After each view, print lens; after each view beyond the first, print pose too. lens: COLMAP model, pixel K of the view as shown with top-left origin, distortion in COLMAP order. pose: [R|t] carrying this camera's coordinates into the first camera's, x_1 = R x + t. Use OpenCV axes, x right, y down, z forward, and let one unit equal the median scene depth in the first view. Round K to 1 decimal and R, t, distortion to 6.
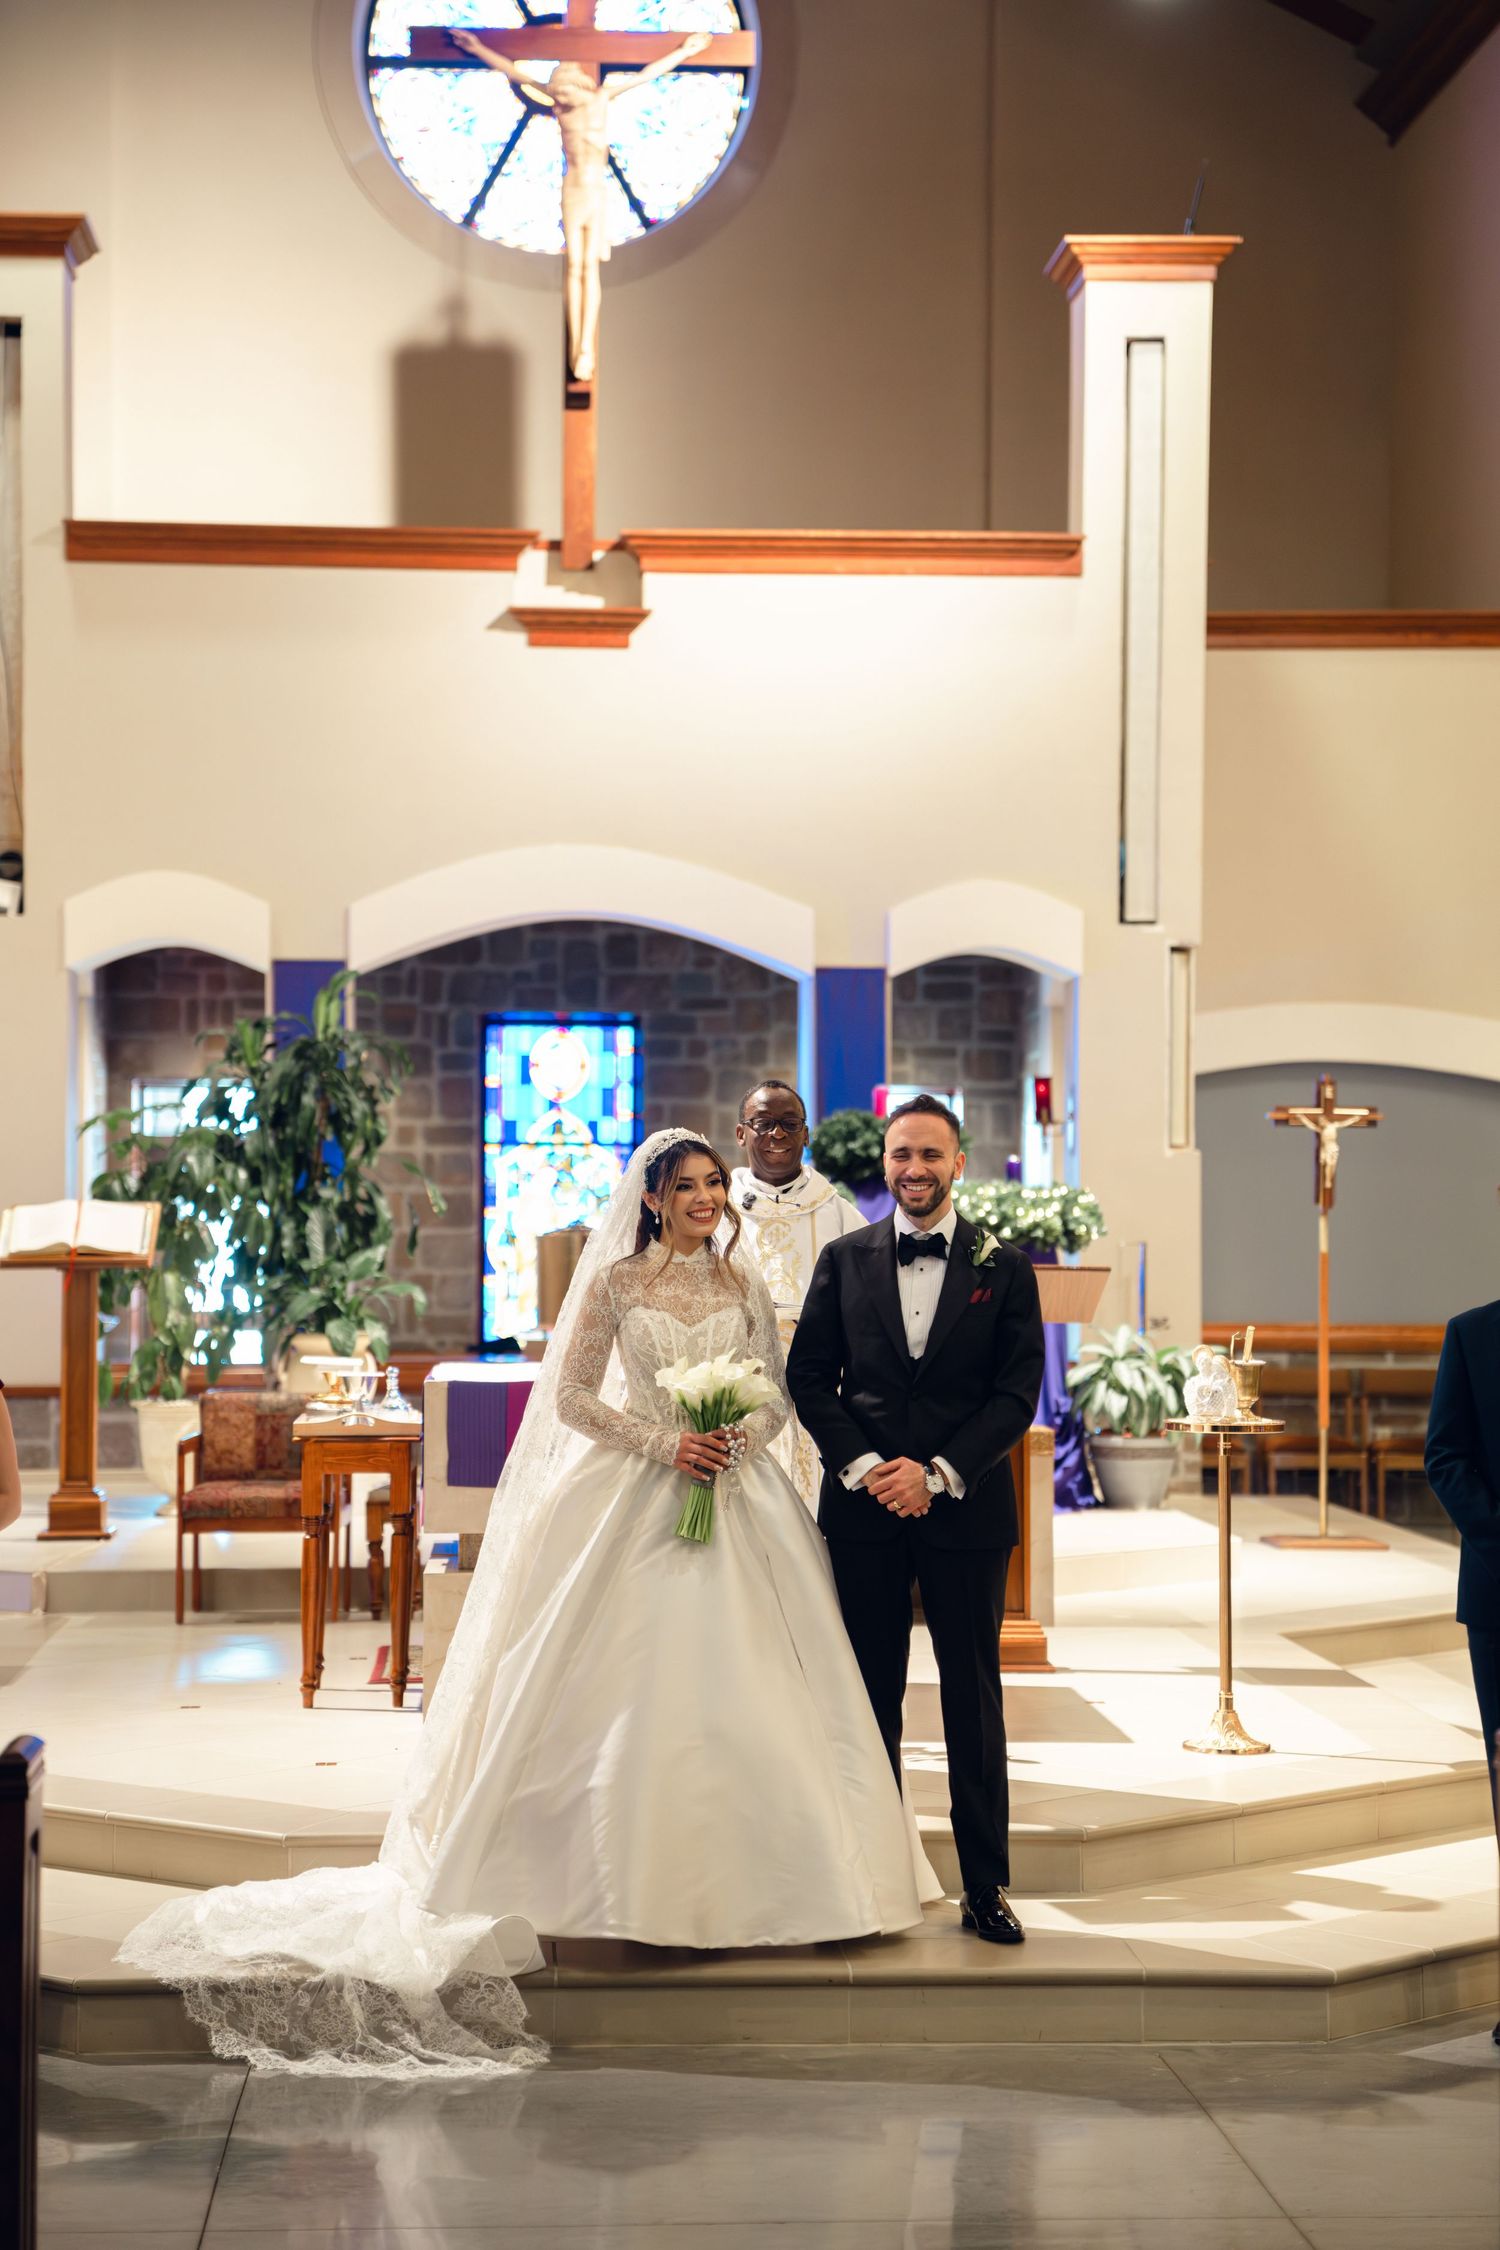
lens RADIAL K [[4285.4, 0, 749.6], [0, 4285.4, 1208.7], [0, 0, 1]] dist [0.052504, 0.141757]
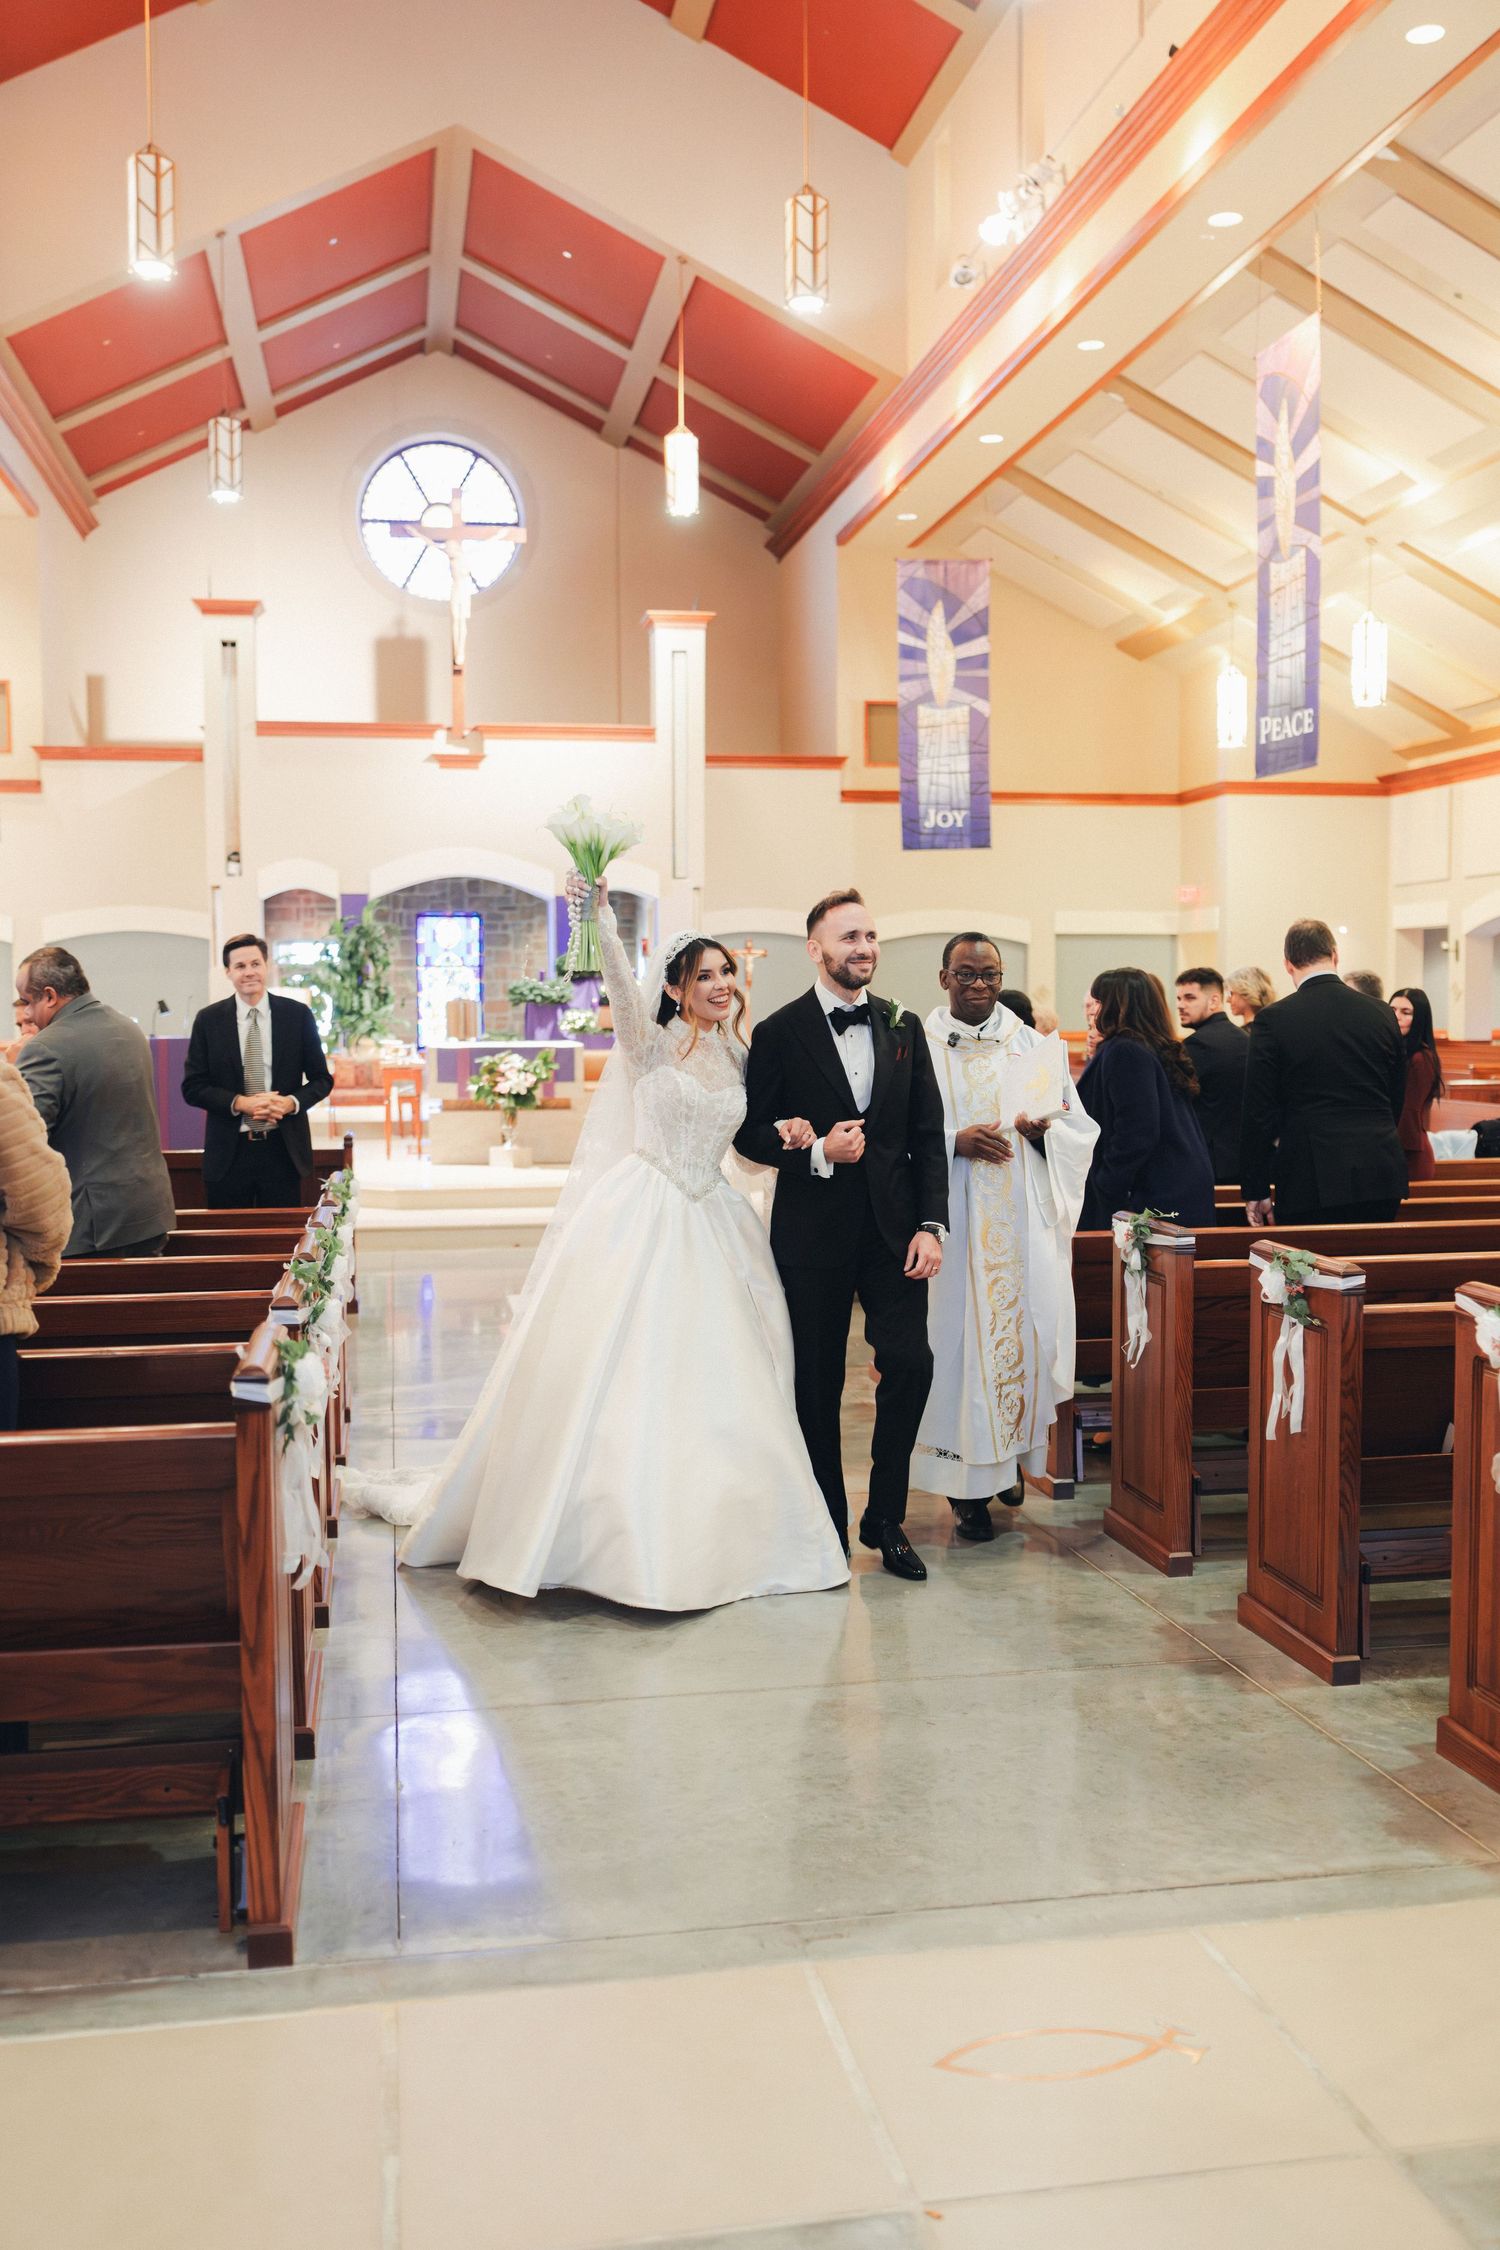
lens RADIAL K [[1986.8, 0, 750.0], [0, 1986.8, 1125.0], [0, 0, 1]] dist [0.005666, 0.002146]
pose [[0.993003, -0.016357, 0.116954, -0.008711], [0.008714, 0.997810, 0.065568, 0.003160], [-0.117770, -0.064090, 0.990971, -0.178023]]
